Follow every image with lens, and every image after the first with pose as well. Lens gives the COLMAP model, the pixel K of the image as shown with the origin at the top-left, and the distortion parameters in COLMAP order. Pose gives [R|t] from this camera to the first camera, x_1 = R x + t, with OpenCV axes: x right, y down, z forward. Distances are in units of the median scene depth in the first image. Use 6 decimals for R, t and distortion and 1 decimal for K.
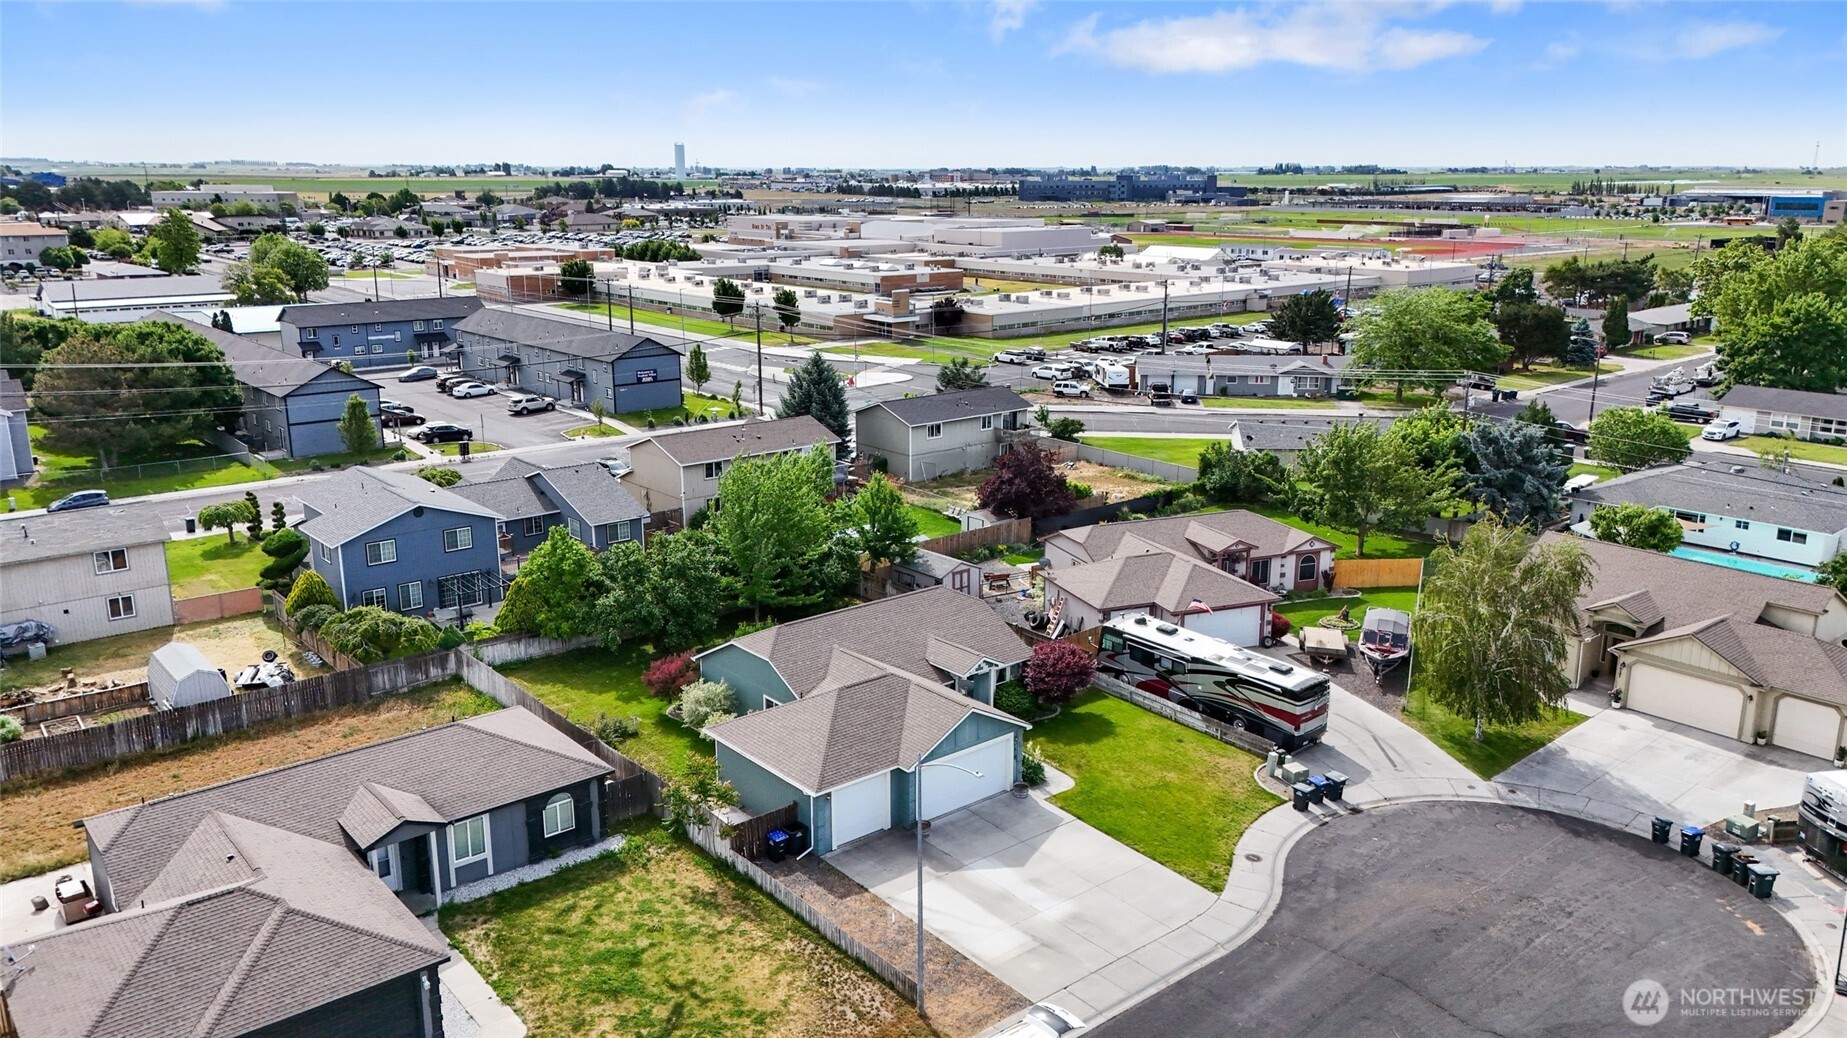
lens RADIAL K [[1374.4, 0, 898.6], [0, 1374.4, 515.4], [0, 0, 1]] dist [0.035076, -0.004553]
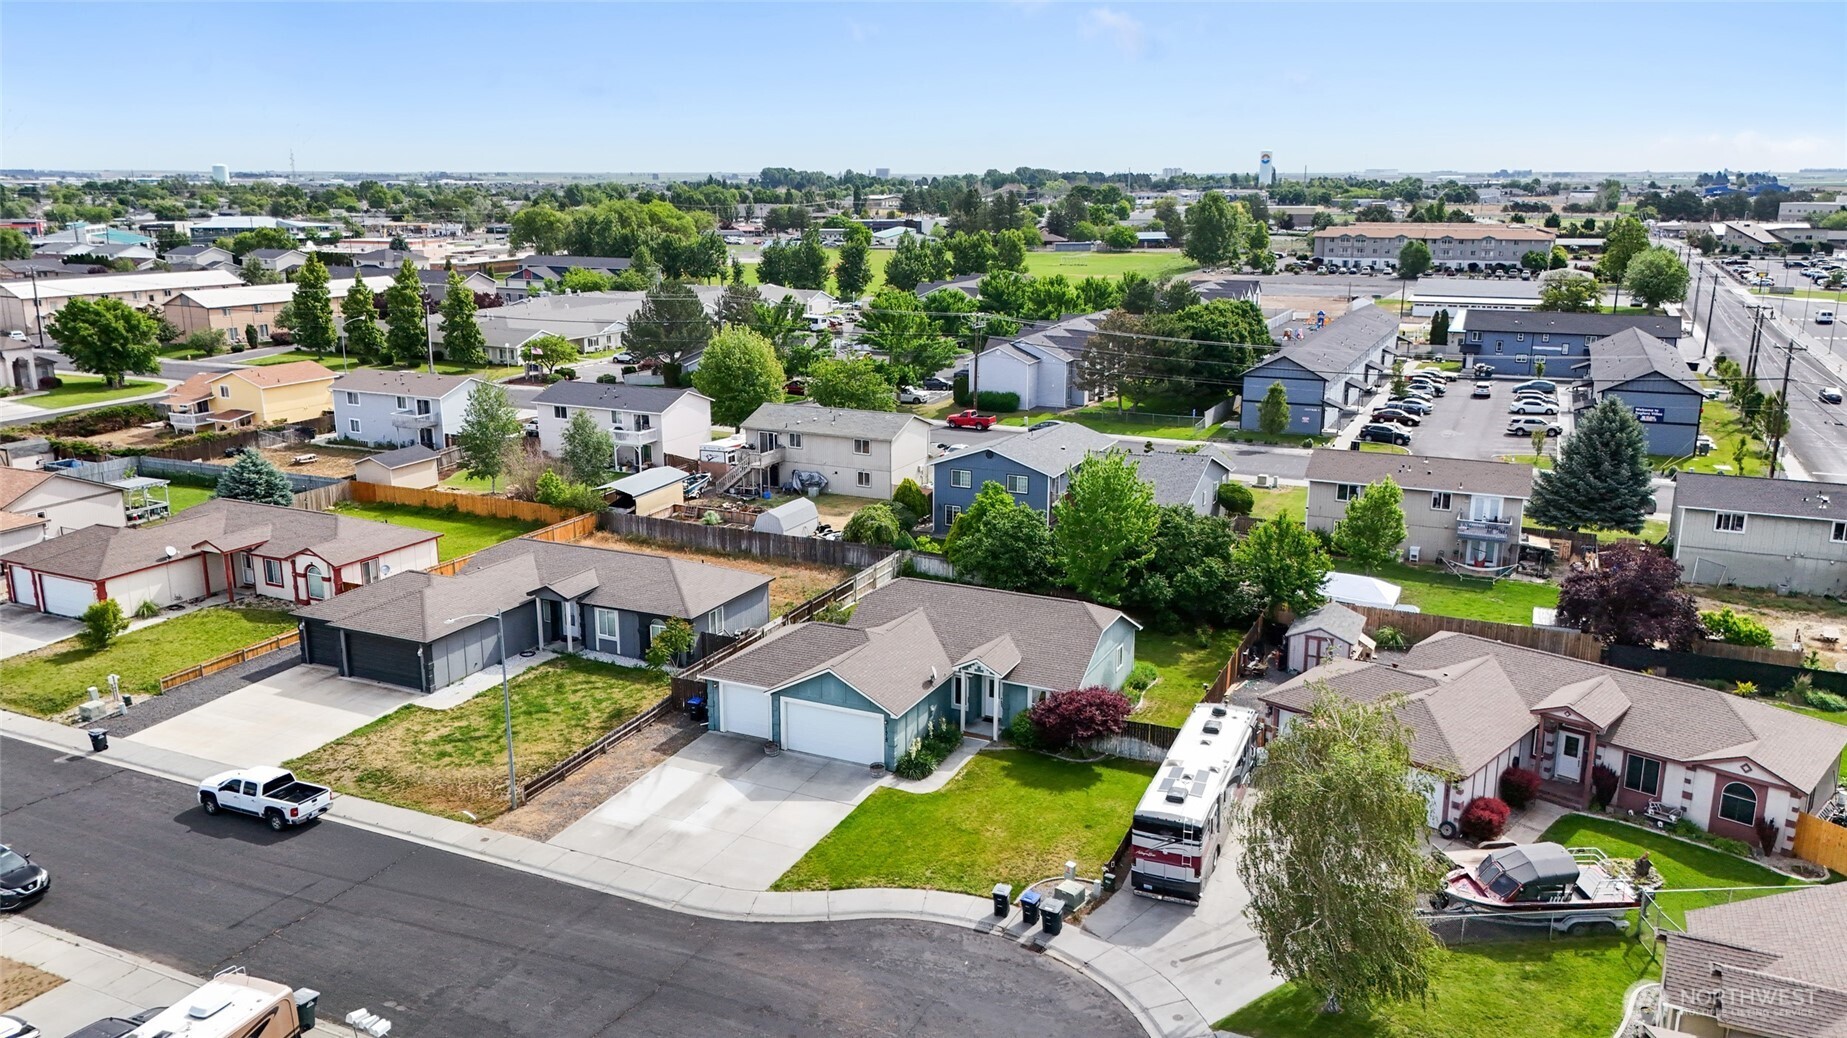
lens RADIAL K [[1352.1, 0, 928.7], [0, 1352.1, 514.8], [0, 0, 1]] dist [0.043636, -0.003196]
pose [[0.425174, 0.216663, -0.878797, 0.863735], [-0.220298, 0.966501, 0.131703, -0.118310], [0.877893, 0.137600, 0.458662, 0.475363]]
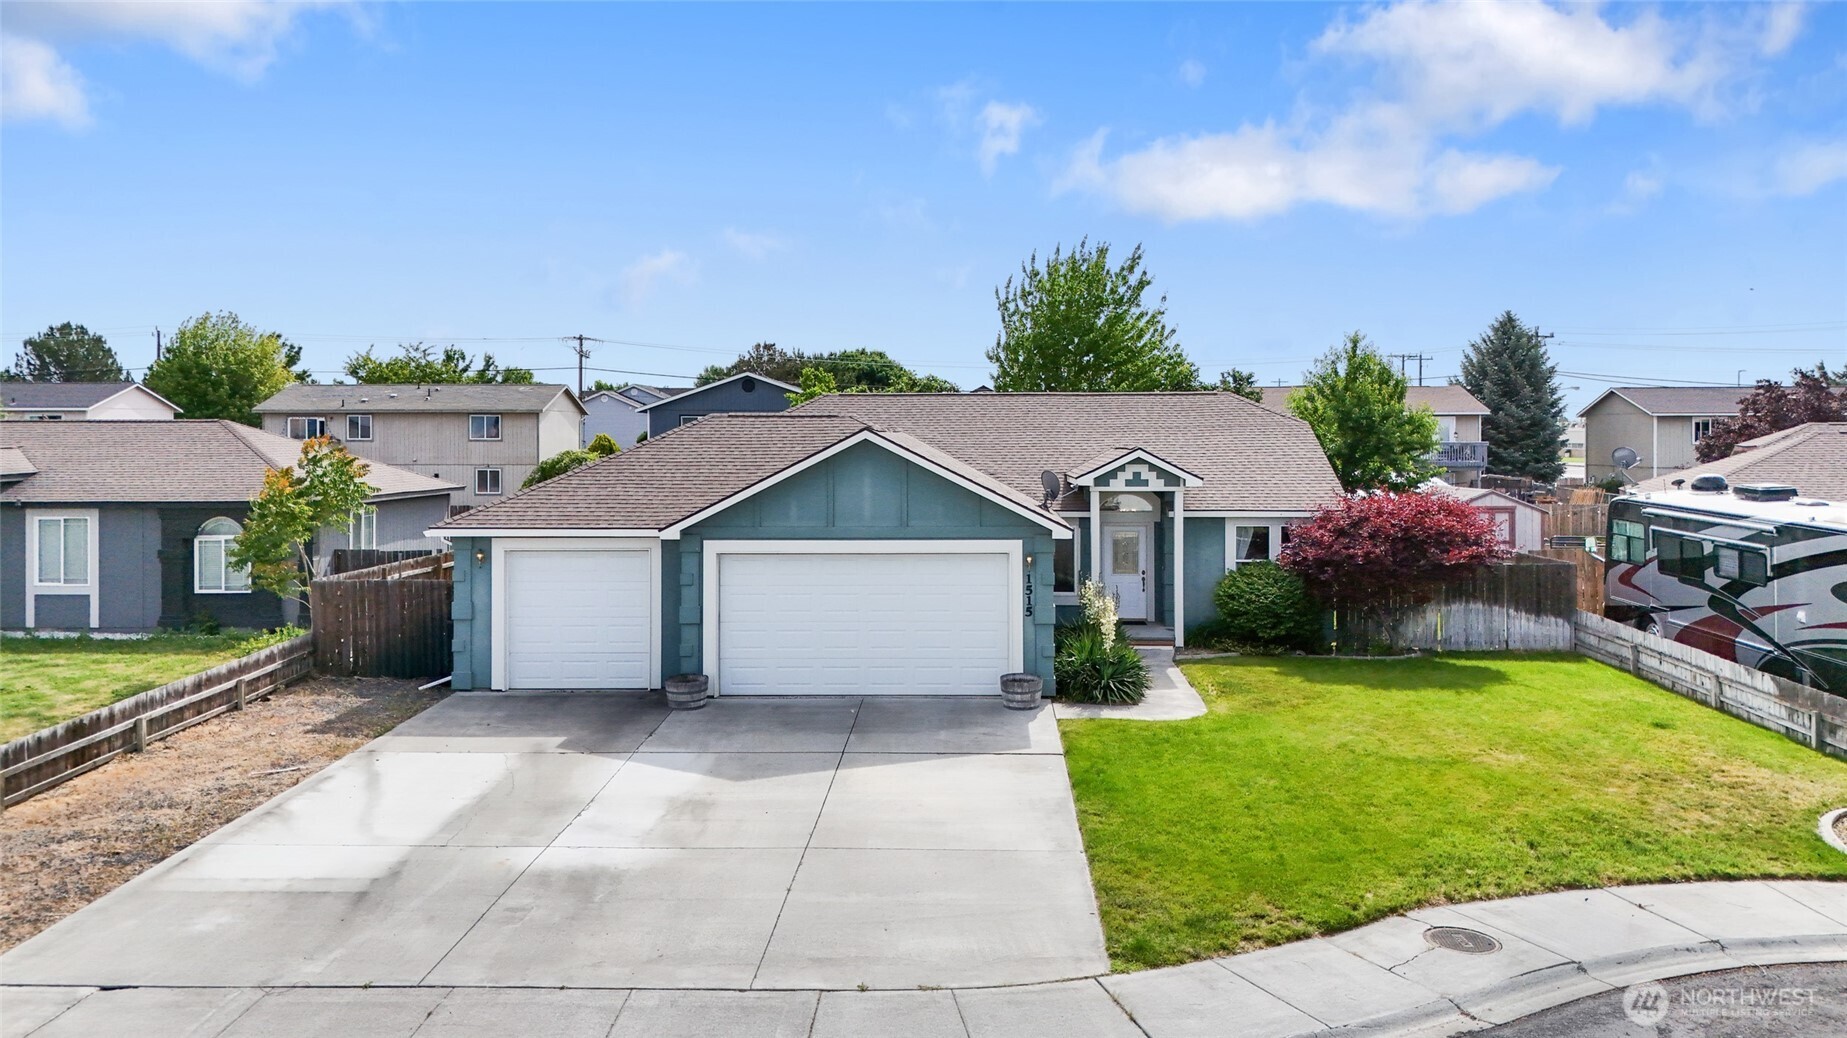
lens RADIAL K [[1352.1, 0, 928.7], [0, 1352.1, 514.8], [0, 0, 1]] dist [0.043636, -0.003196]
pose [[0.754333, 0.038117, -0.655385, 0.281840], [-0.162544, 0.978073, -0.130200, 0.182786], [0.636051, 0.204743, 0.743989, 0.614509]]
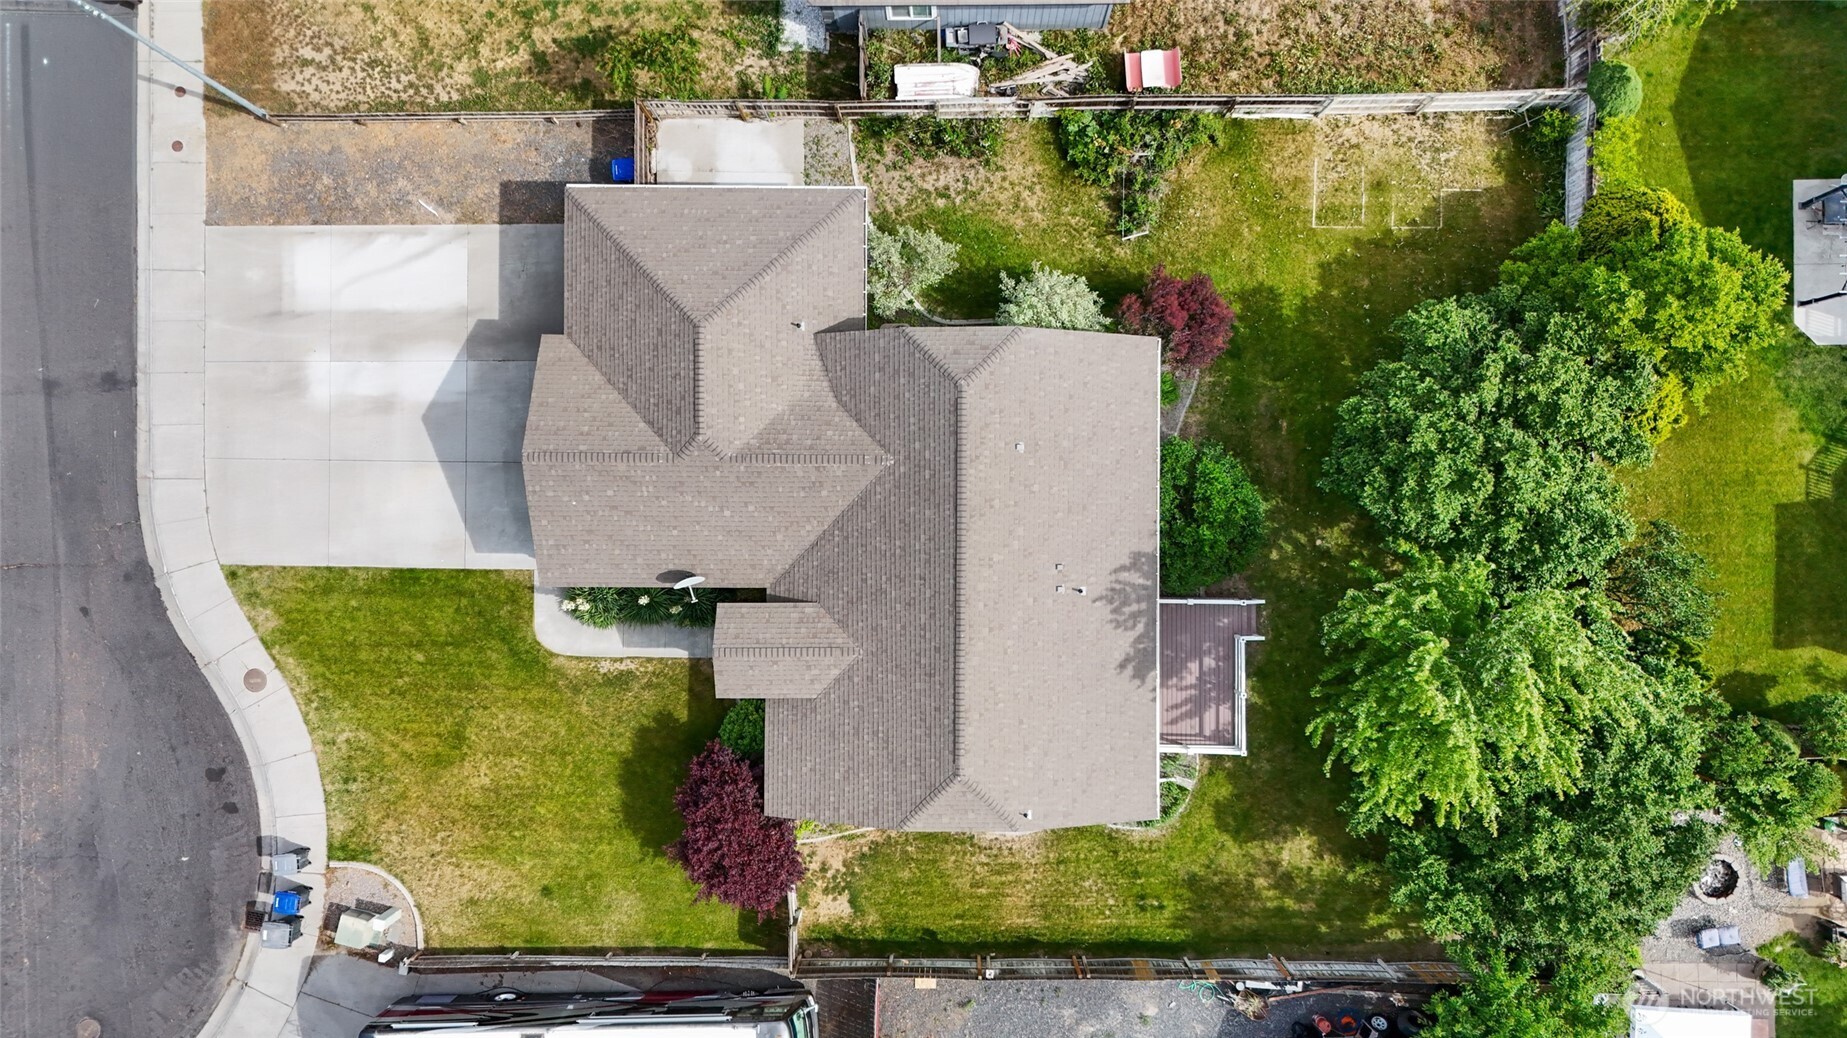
lens RADIAL K [[1352.1, 0, 928.7], [0, 1352.1, 514.8], [0, 0, 1]] dist [0.043636, -0.003196]
pose [[-0.639846, 0.768468, -0.007422, -0.037113], [-0.189247, -0.148196, 0.970682, -0.445392], [0.744838, 0.622491, 0.240253, 0.858282]]
